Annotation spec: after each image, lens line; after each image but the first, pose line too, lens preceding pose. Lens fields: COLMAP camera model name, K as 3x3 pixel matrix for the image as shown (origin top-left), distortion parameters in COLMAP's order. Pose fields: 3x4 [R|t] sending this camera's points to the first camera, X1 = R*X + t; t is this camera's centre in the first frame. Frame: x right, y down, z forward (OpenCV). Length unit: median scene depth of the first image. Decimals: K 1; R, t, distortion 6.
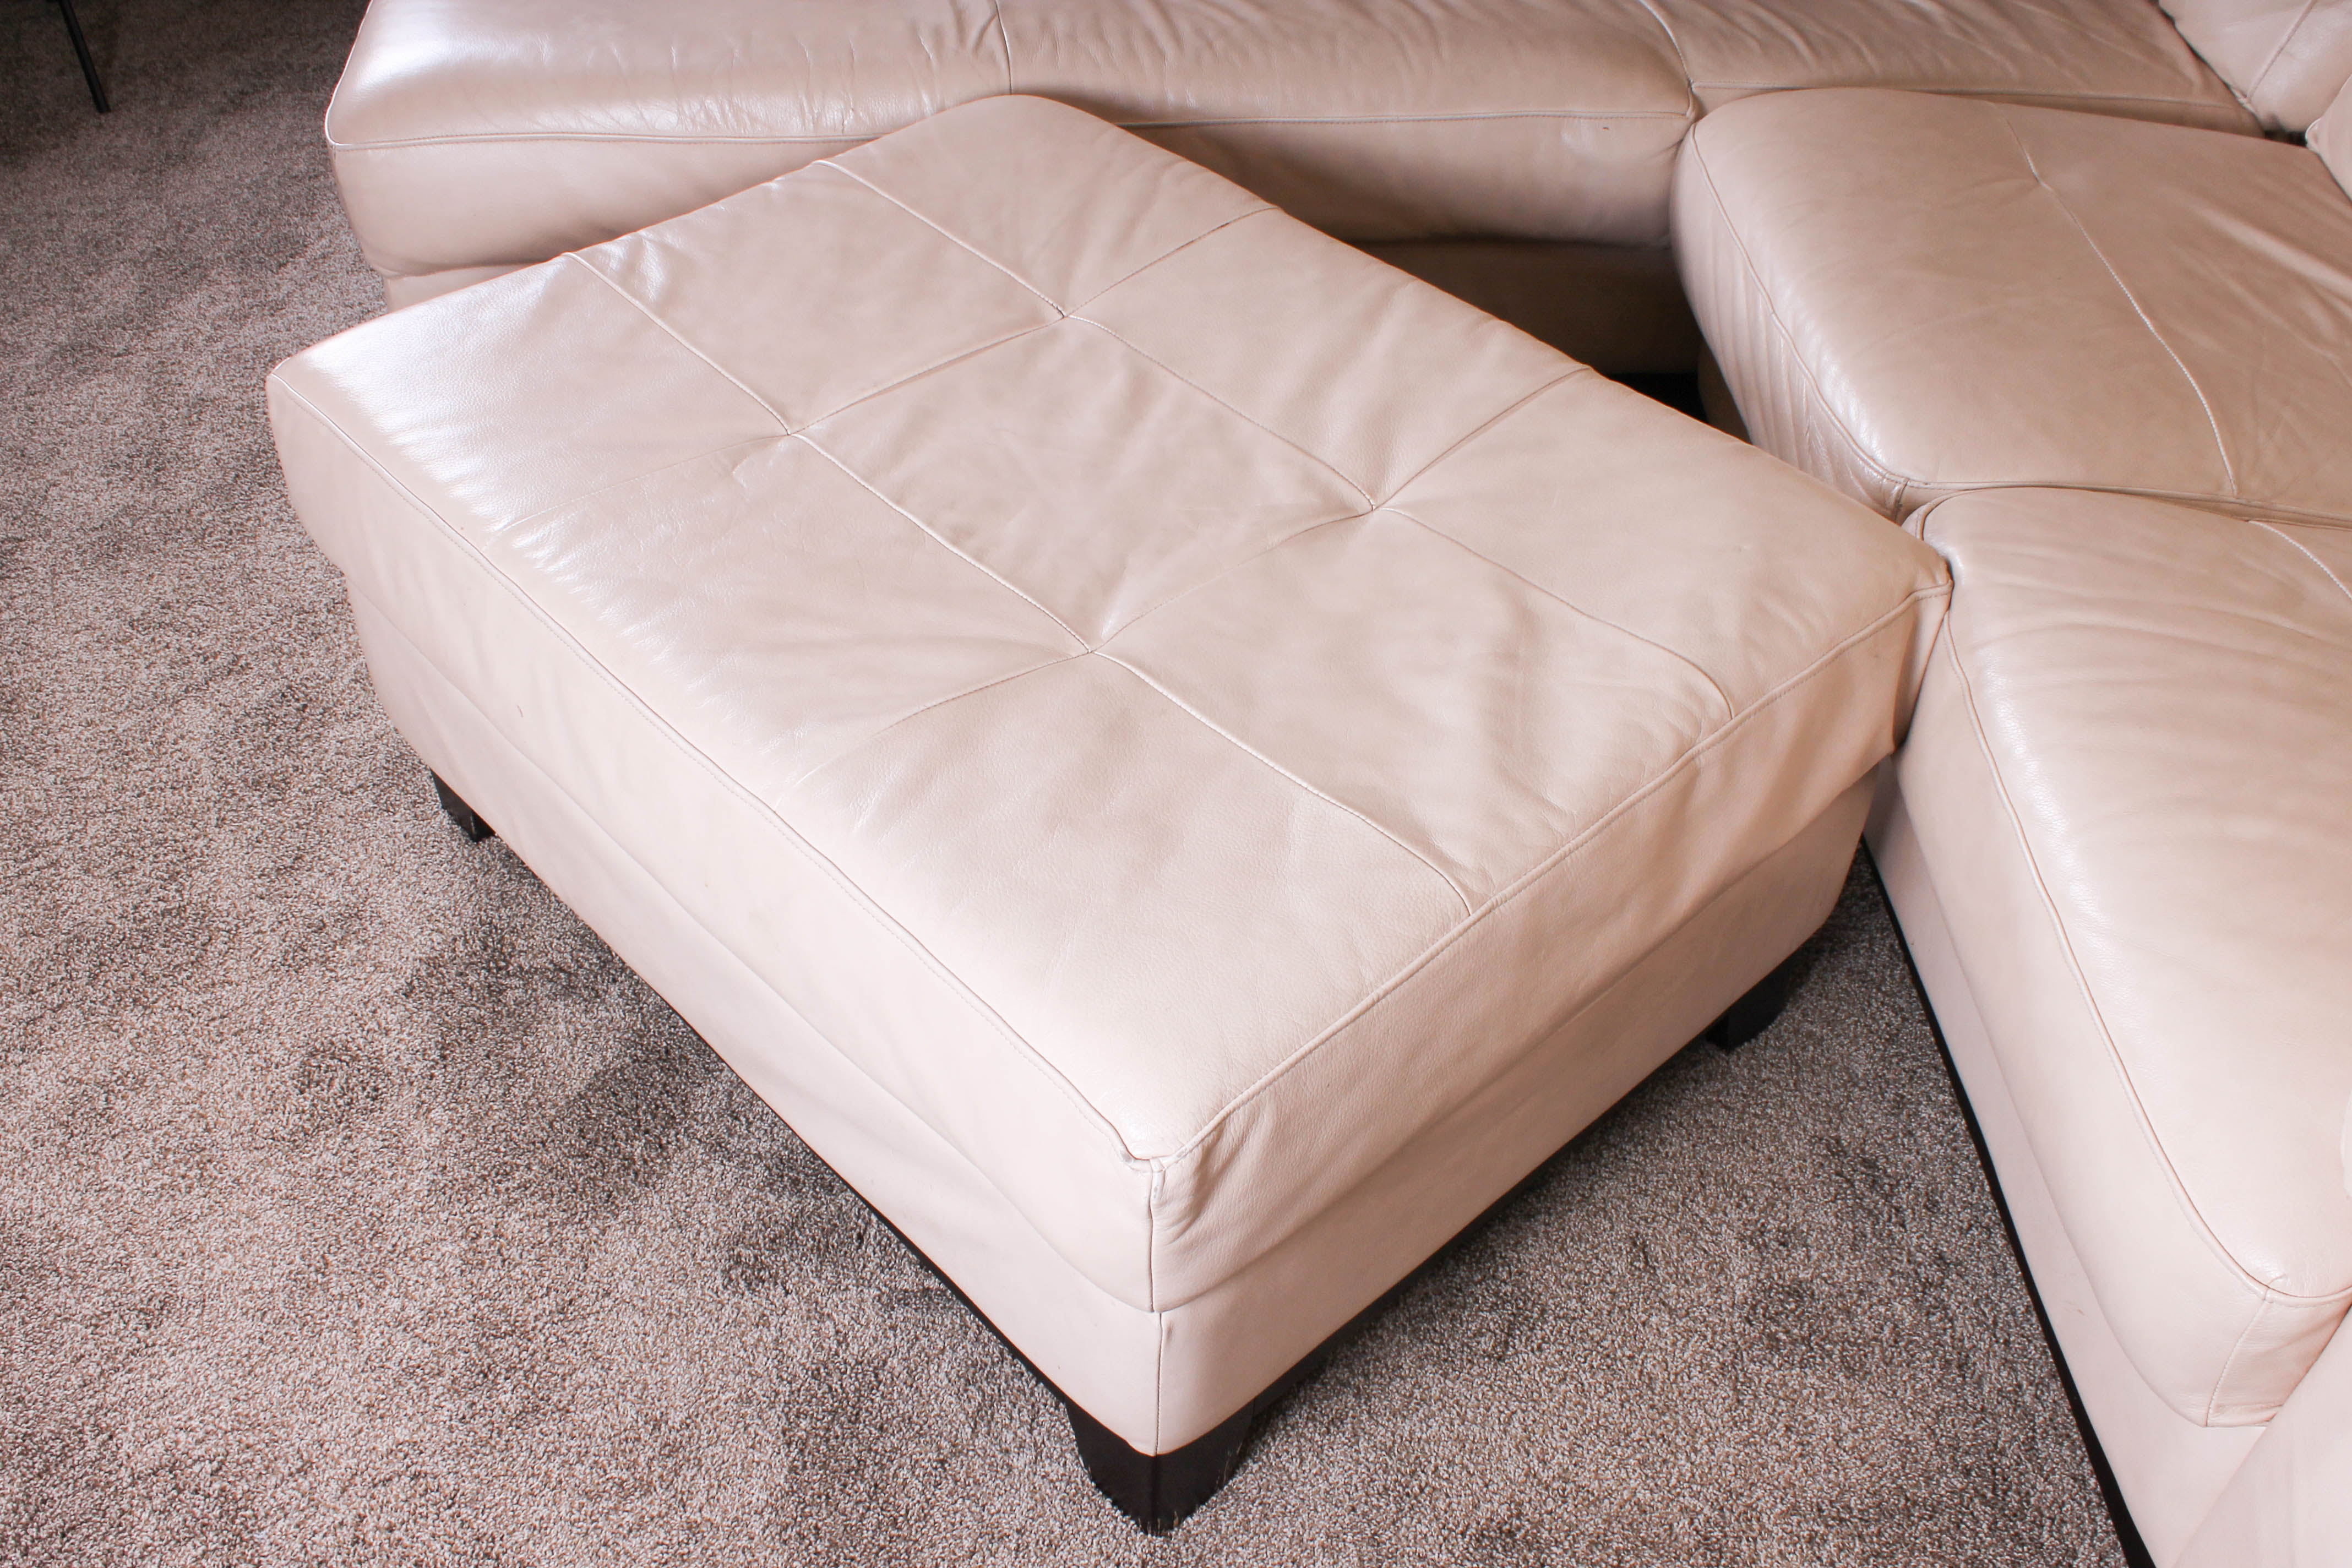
lens RADIAL K [[2272.9, 0, 1176.0], [0, 2272.9, 784.0], [0, 0, 1]] dist [-0.144301, 0.158968]
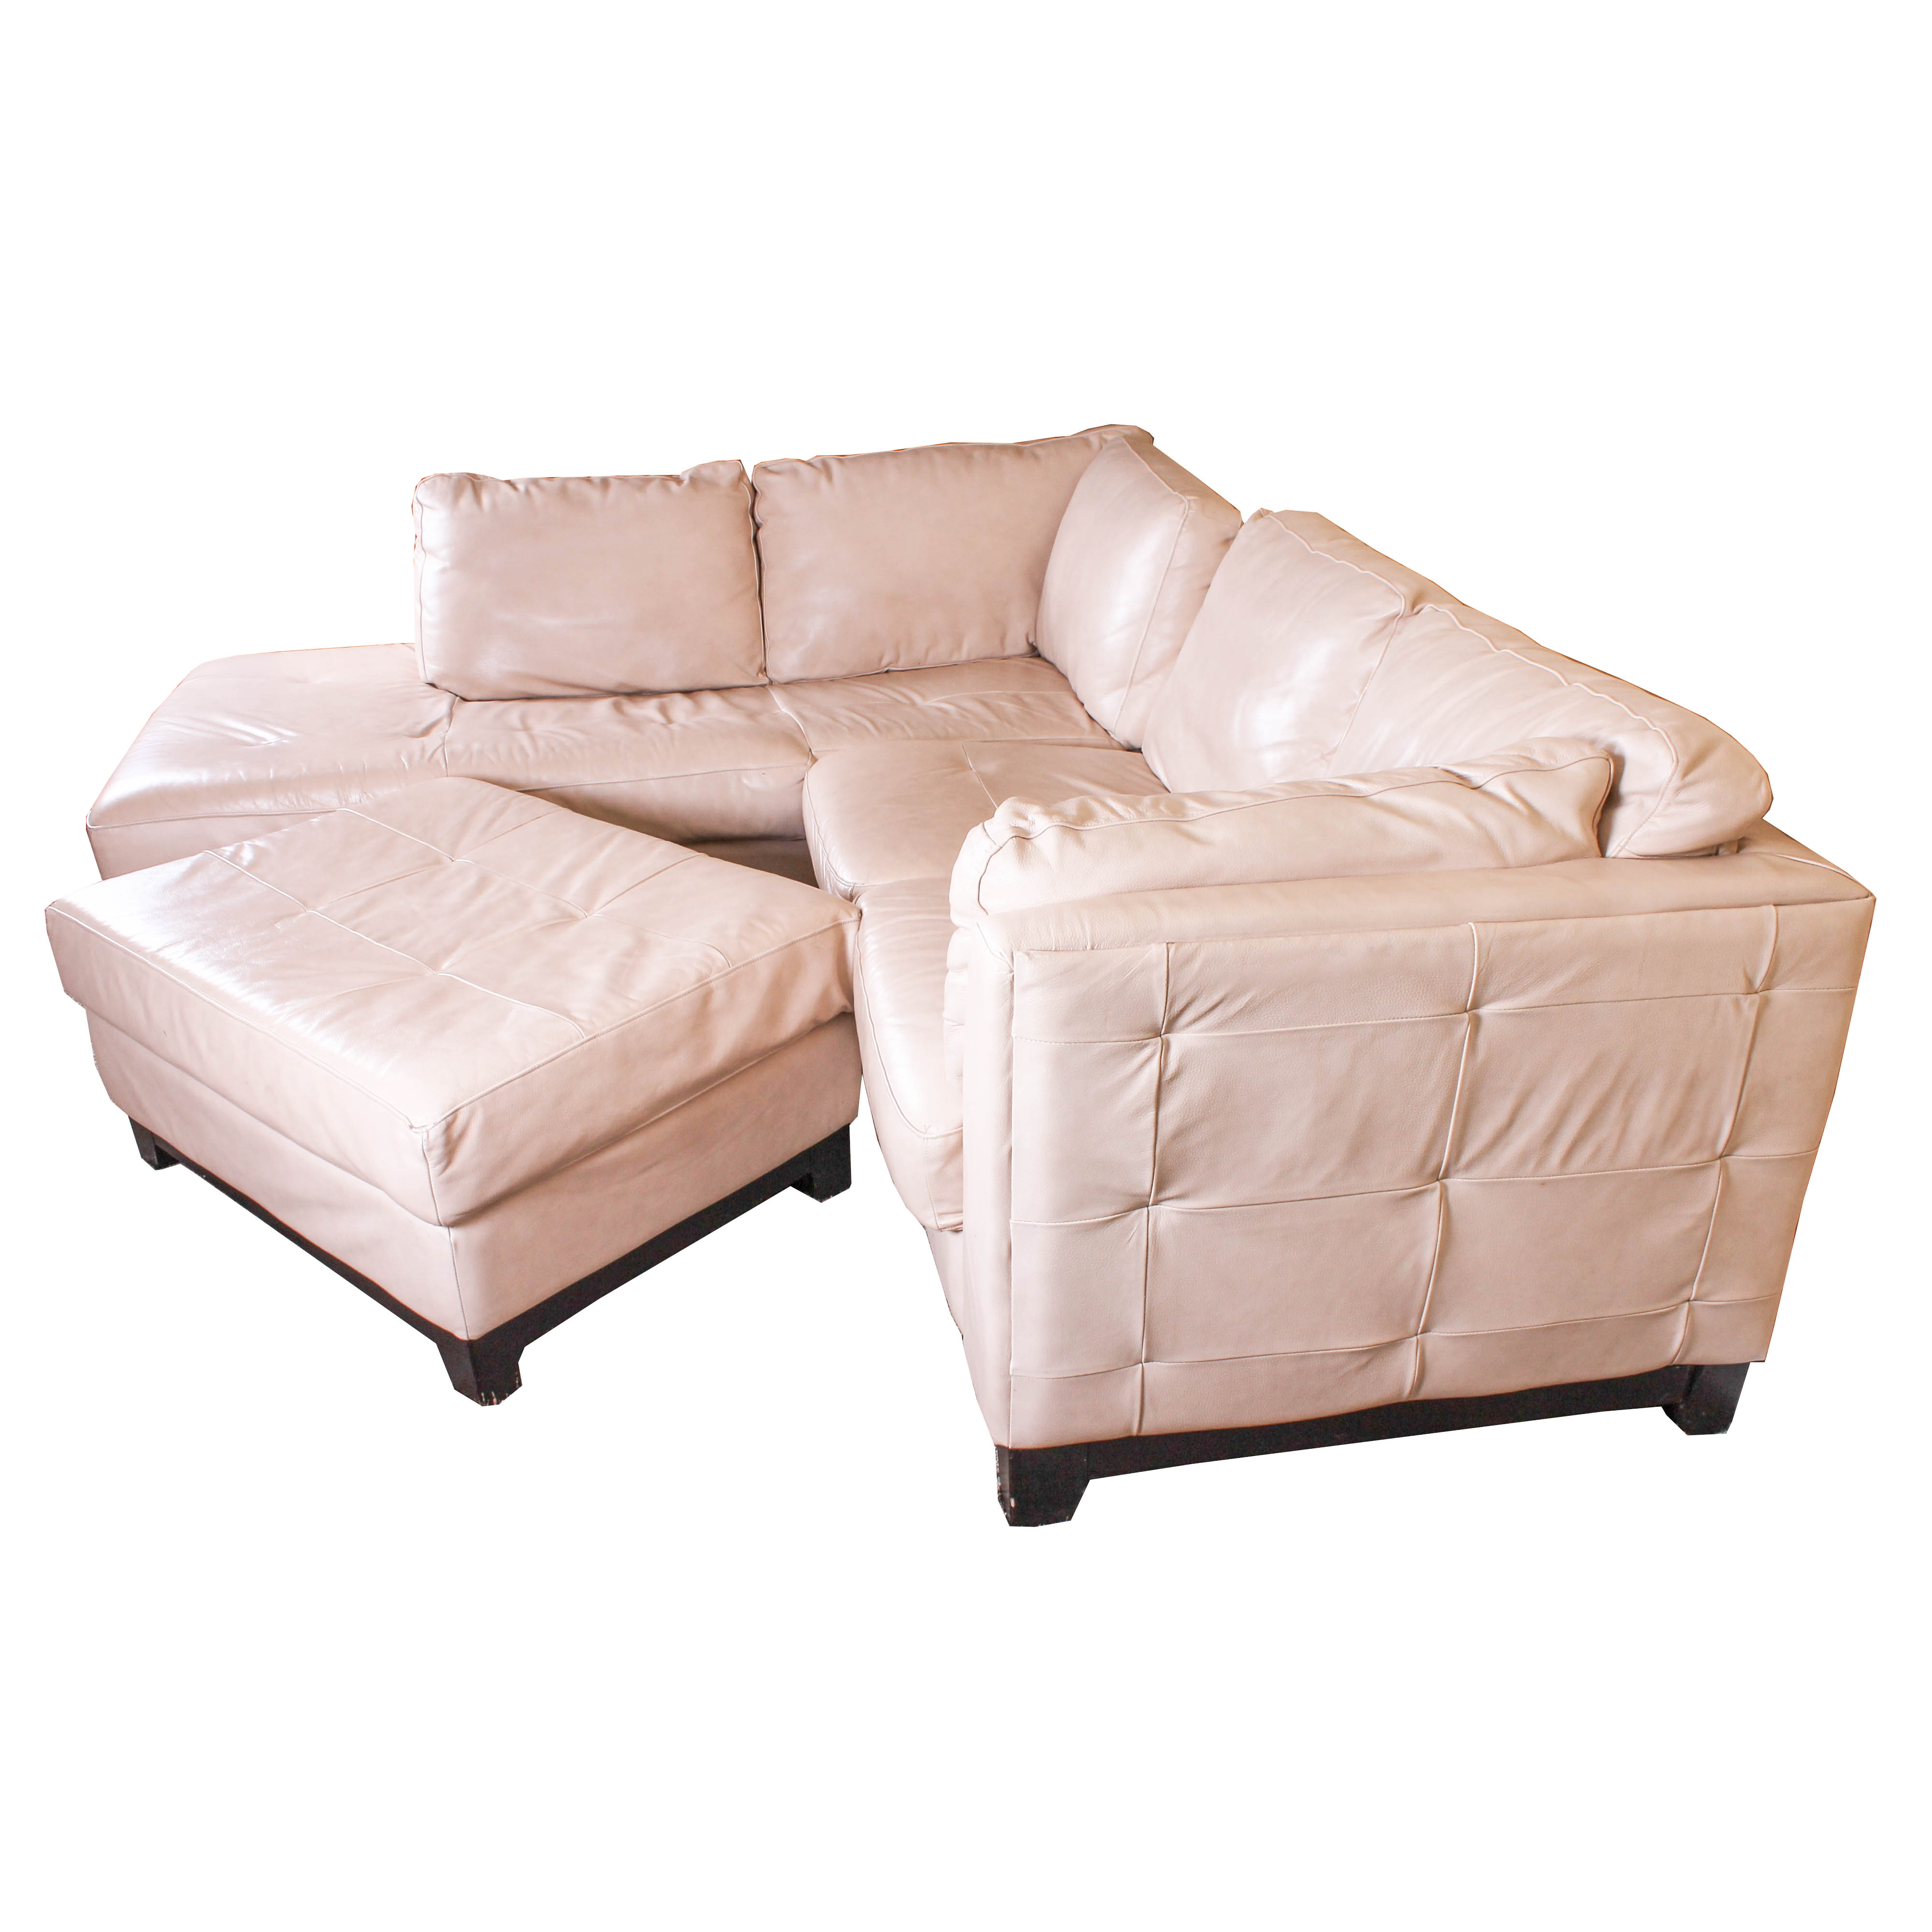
lens RADIAL K [[1809.1, 0, 966.0], [0, 1809.1, 966.0], [0, 0, 1]] dist [-0.129311, 0.011439]
pose [[0.992583, -0.082518, 0.089275, 0.285391], [0.105201, 0.951045, -0.290594, 0.440271], [-0.060926, 0.297831, 0.952672, -0.573182]]
